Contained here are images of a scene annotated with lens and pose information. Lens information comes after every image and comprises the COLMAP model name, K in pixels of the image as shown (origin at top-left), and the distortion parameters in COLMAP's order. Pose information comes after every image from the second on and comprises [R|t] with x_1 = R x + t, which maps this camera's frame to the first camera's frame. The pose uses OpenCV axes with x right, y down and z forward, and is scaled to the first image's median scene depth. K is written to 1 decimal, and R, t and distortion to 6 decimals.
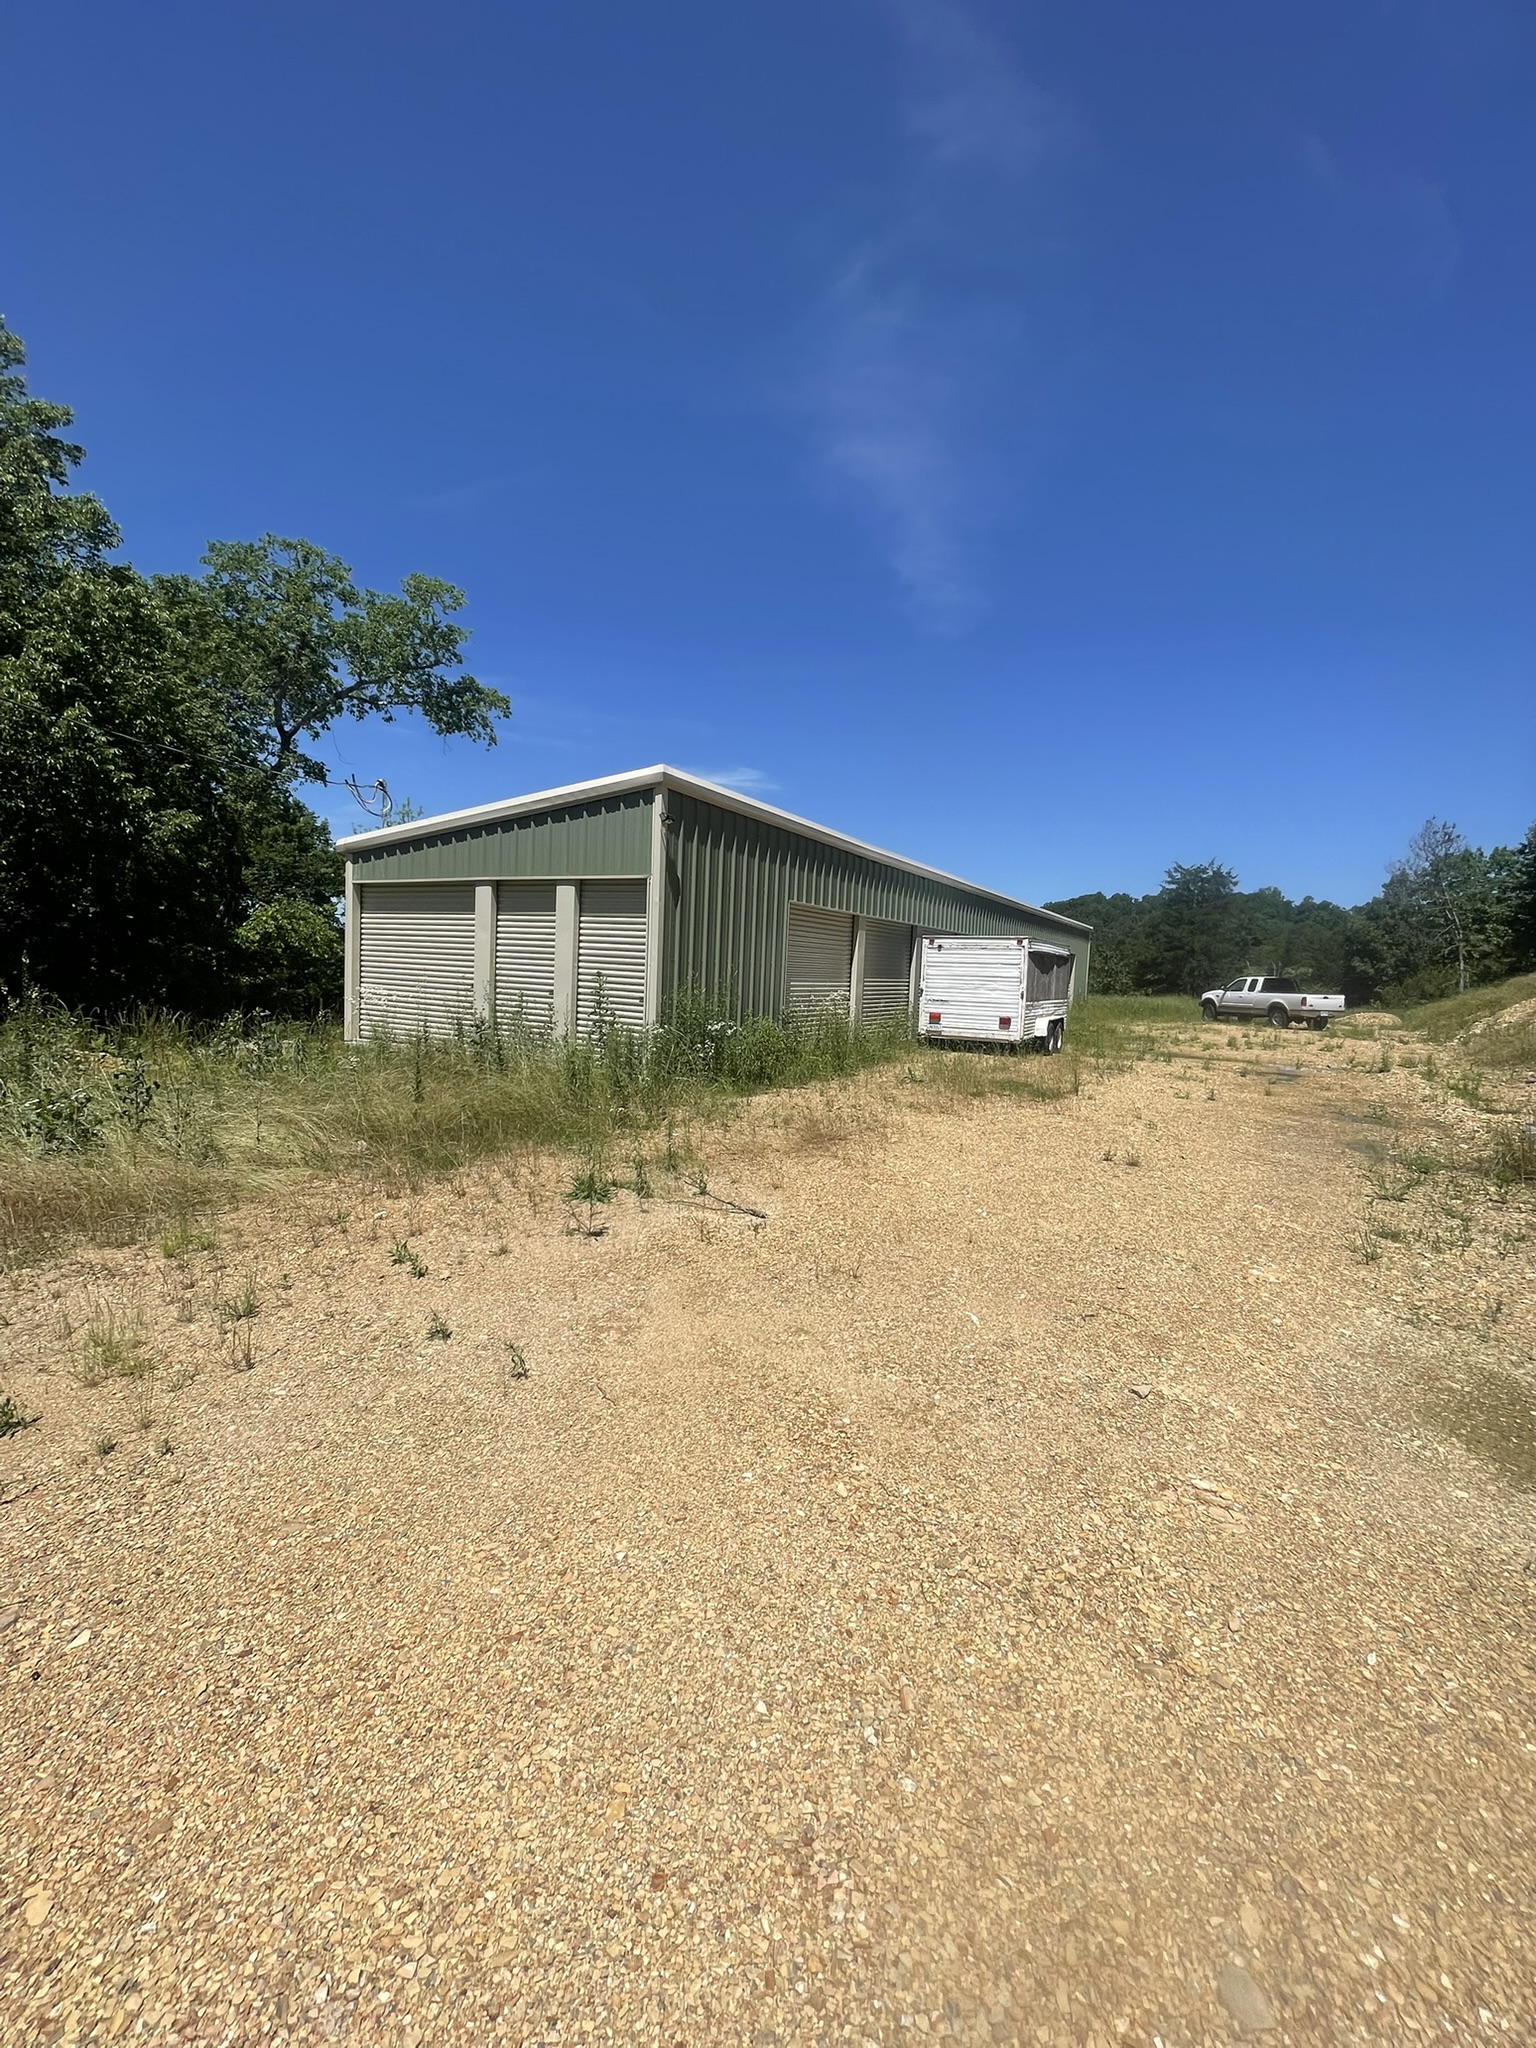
lens RADIAL K [[825.1, 0, 782.2], [0, 825.1, 1019.8], [0, 0, 1]] dist [-0.000906, -0.000047]
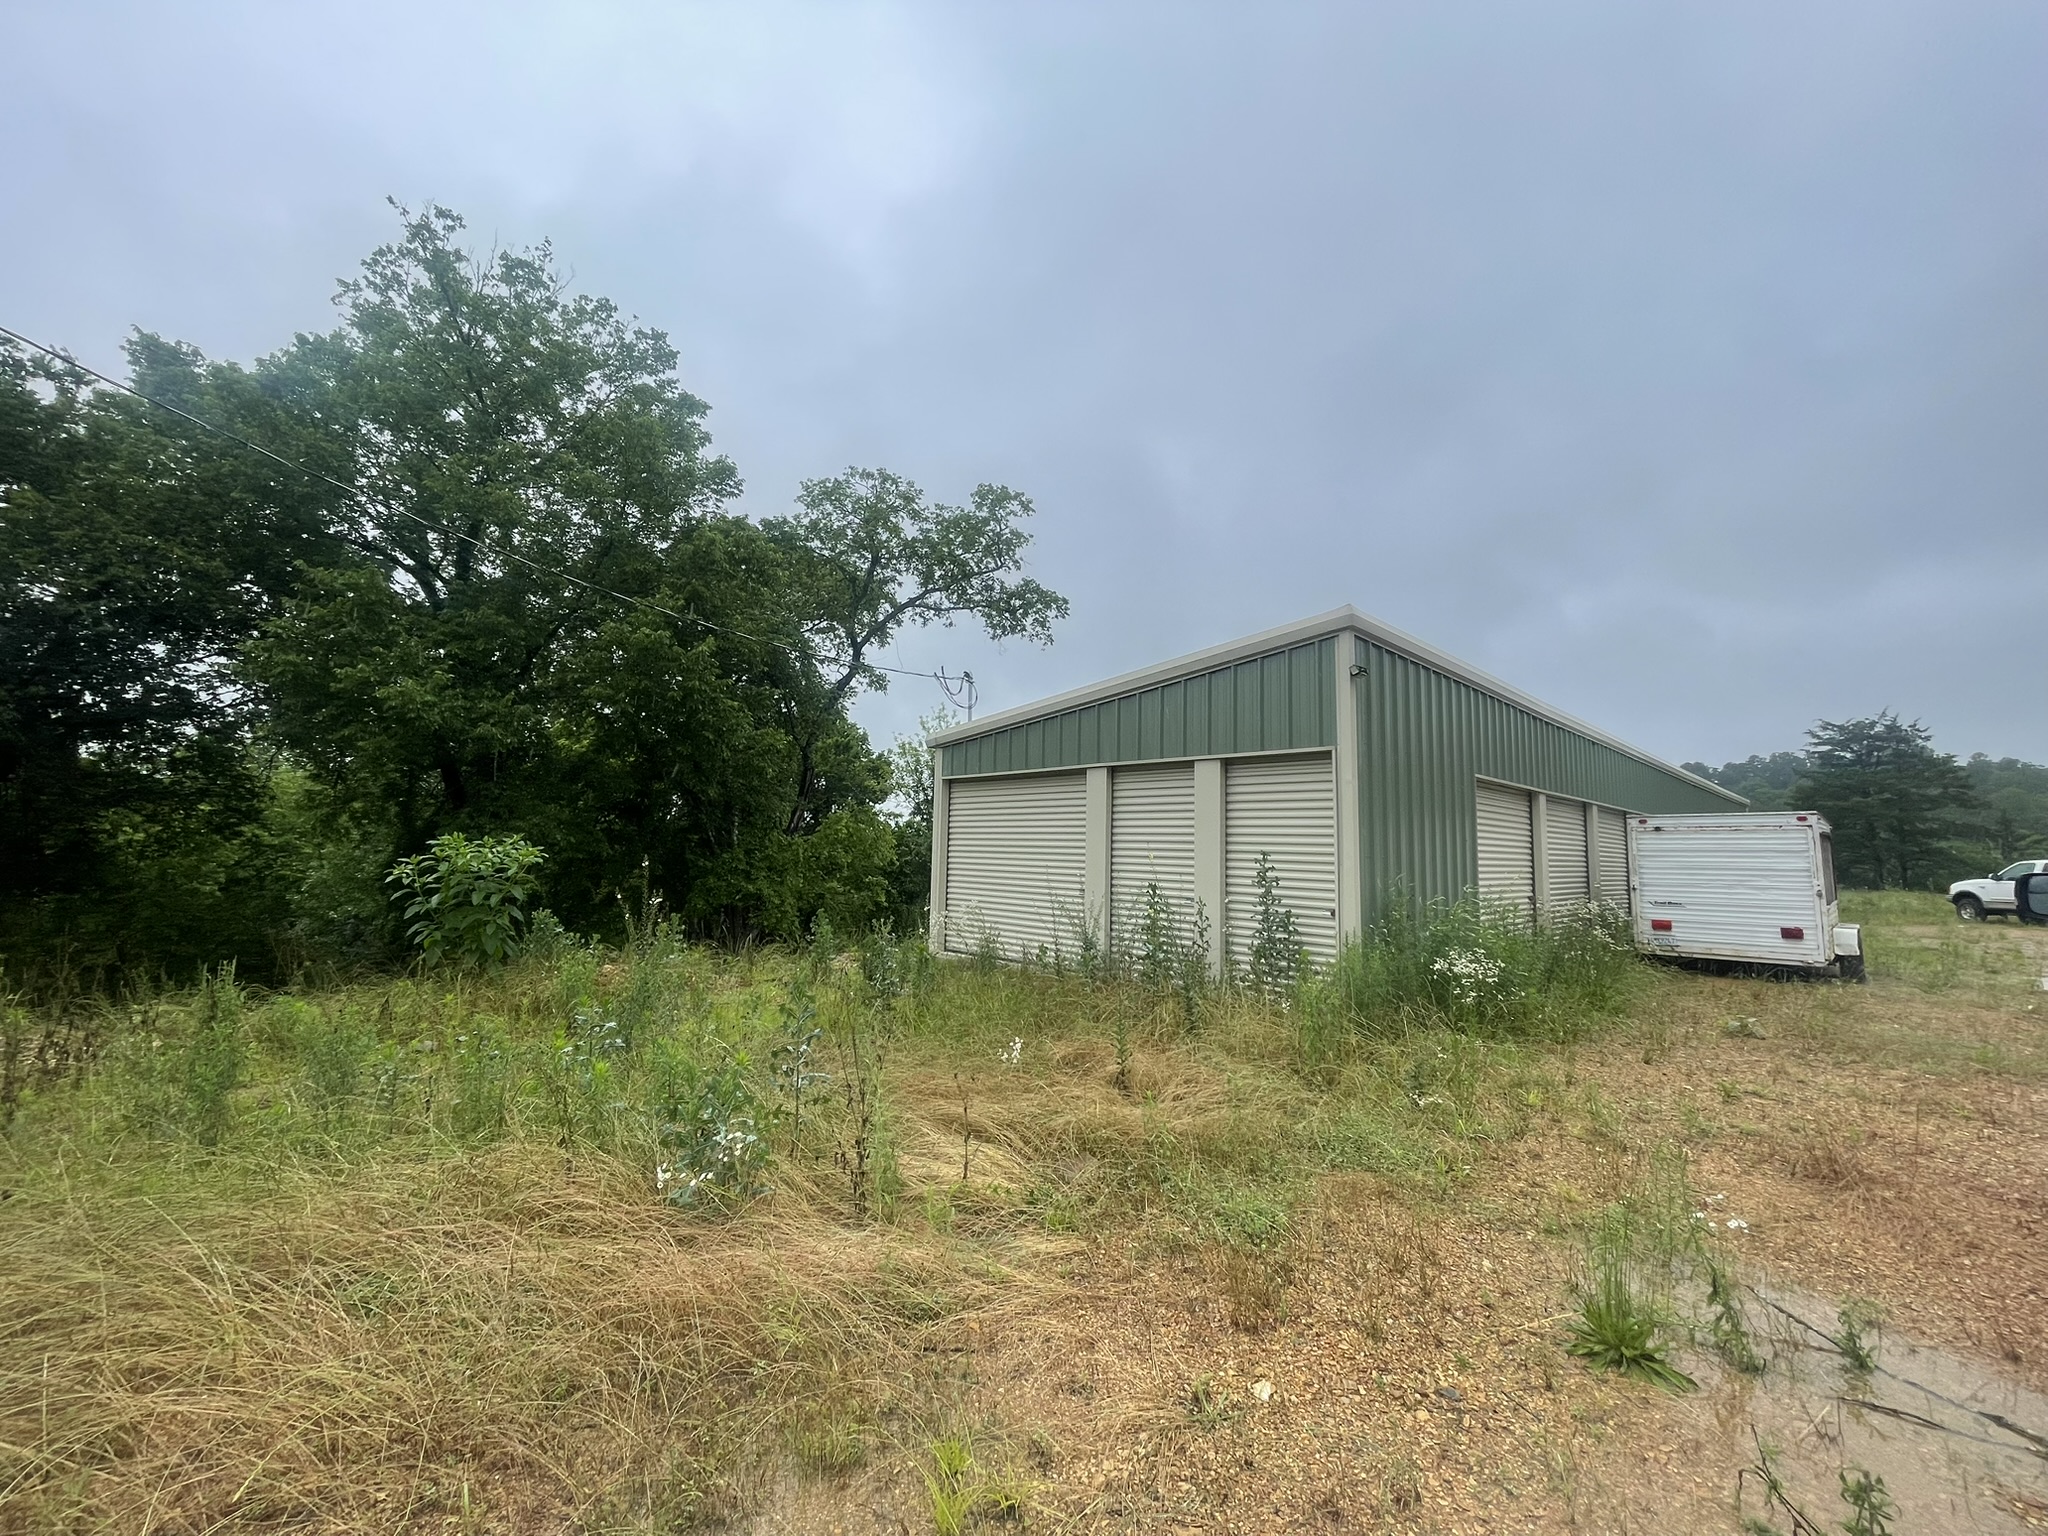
lens RADIAL K [[825.1, 0, 1024.0], [0, 825.1, 768.0], [0, 0, 1]] dist [-0.000906, -0.000047]
pose [[0.957674, -0.049347, -0.283595, -0.126049], [-0.000706, 0.984791, -0.173744, -0.011992], [0.287855, 0.166590, 0.943073, 0.111069]]
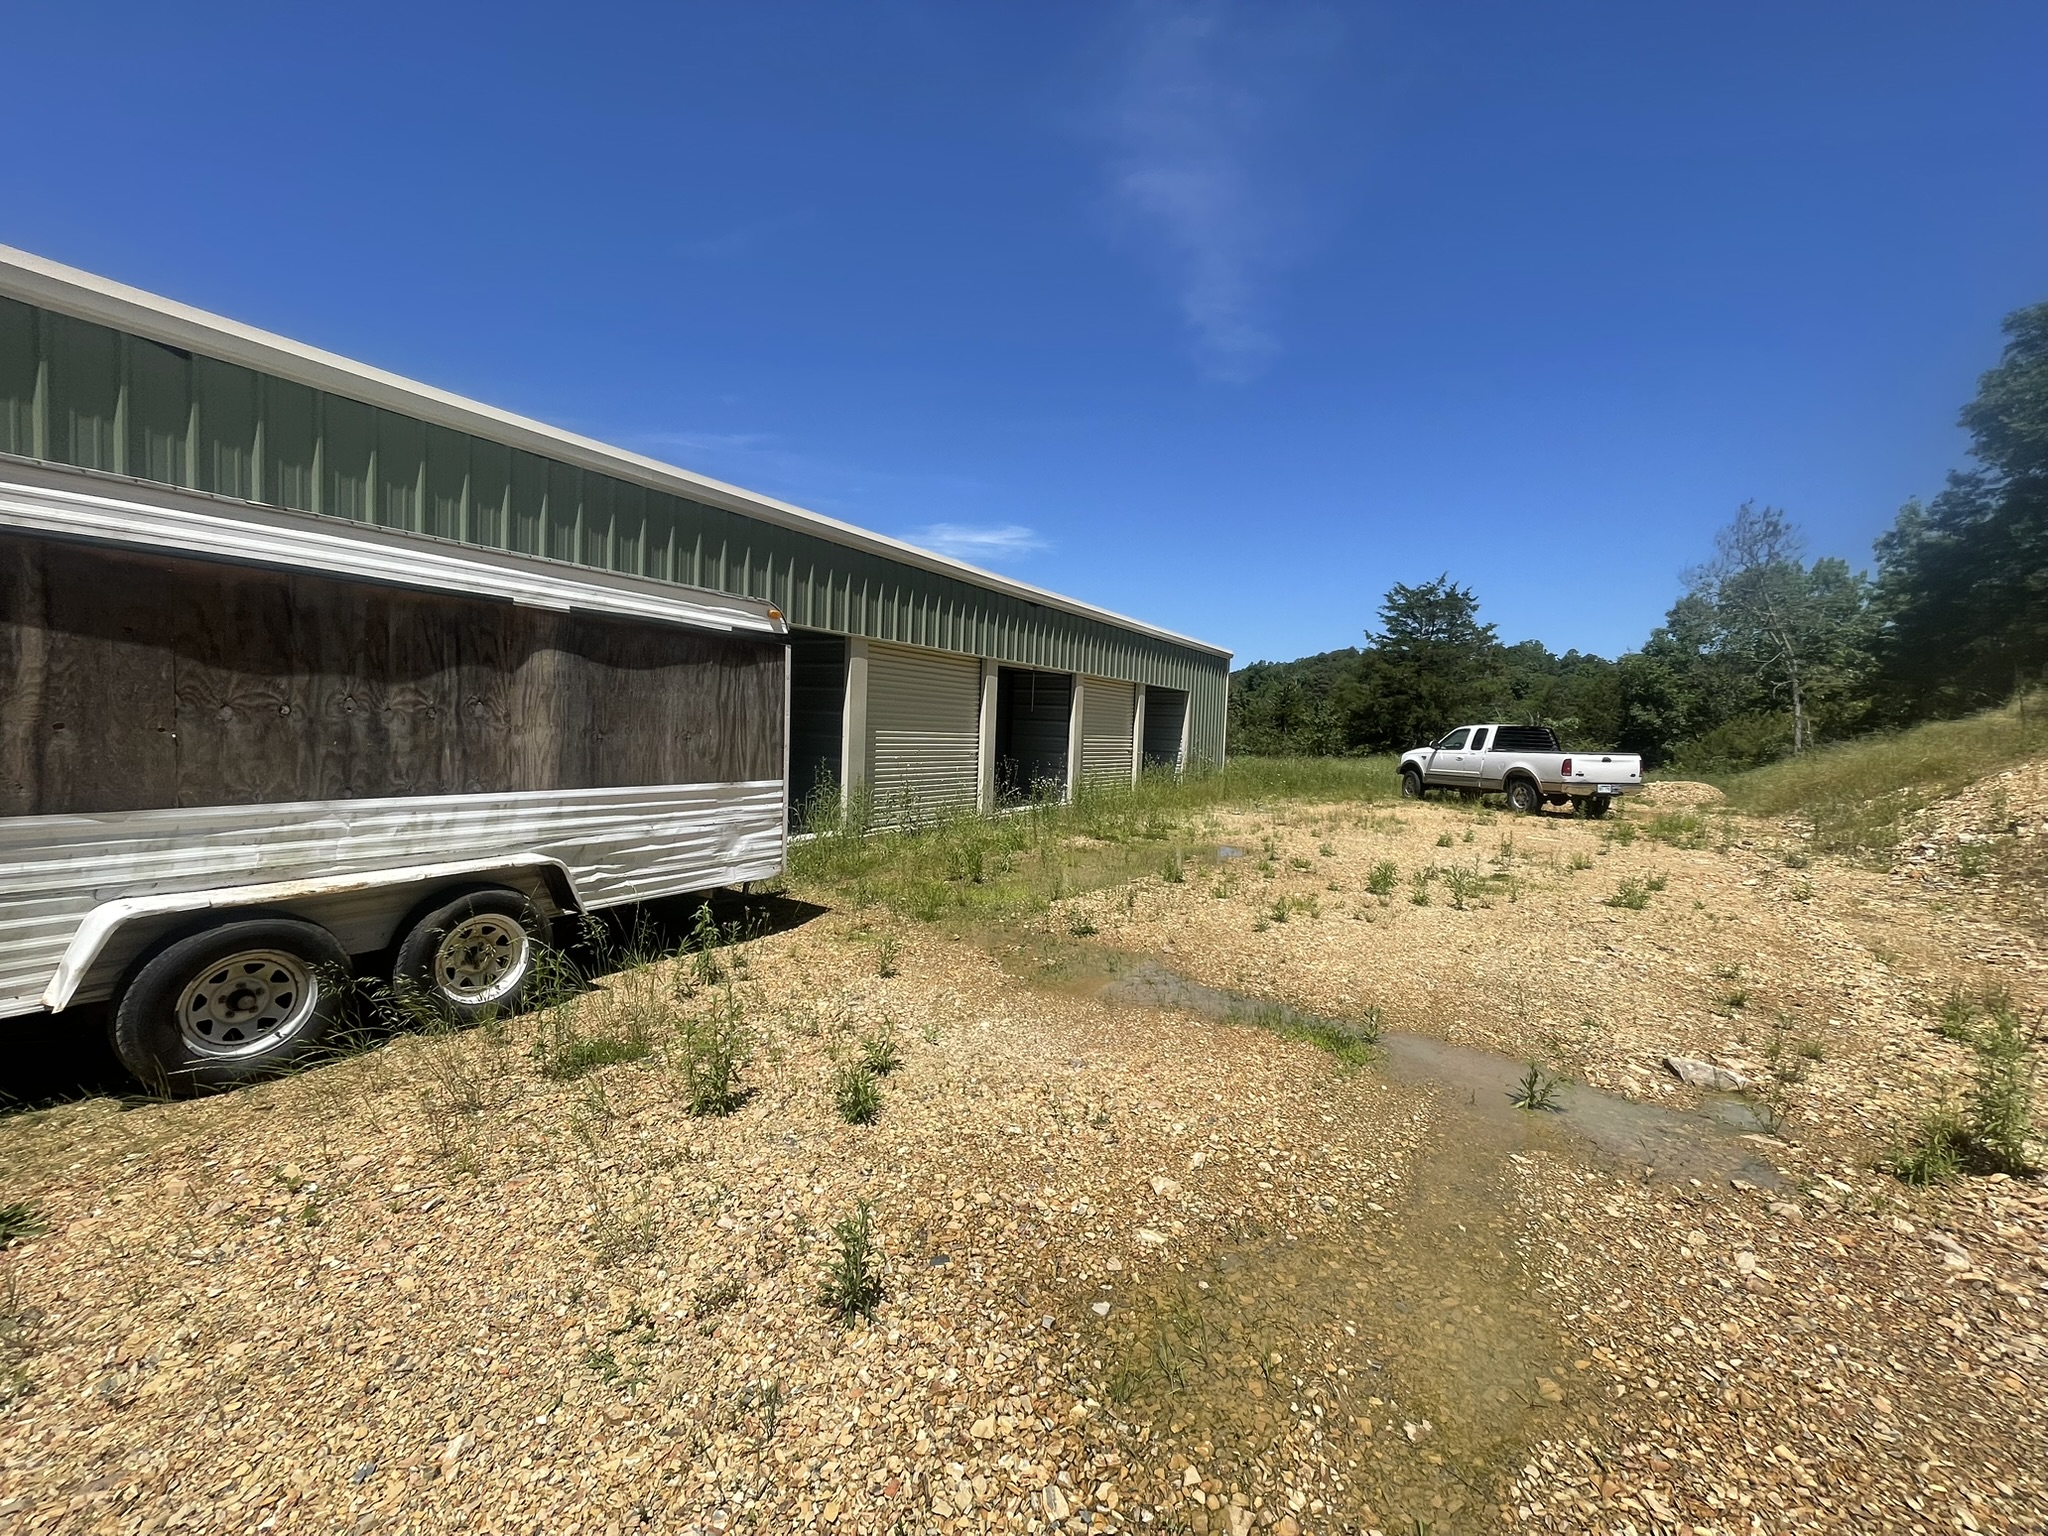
lens RADIAL K [[825.1, 0, 1024.0], [0, 825.1, 768.0], [0, 0, 1]] dist [-0.000906, -0.000047]
pose [[0.999782, -0.005071, -0.020278, 0.464734], [0.004771, 0.999879, -0.014810, -0.025393], [0.020350, 0.014710, 0.999685, 0.730349]]
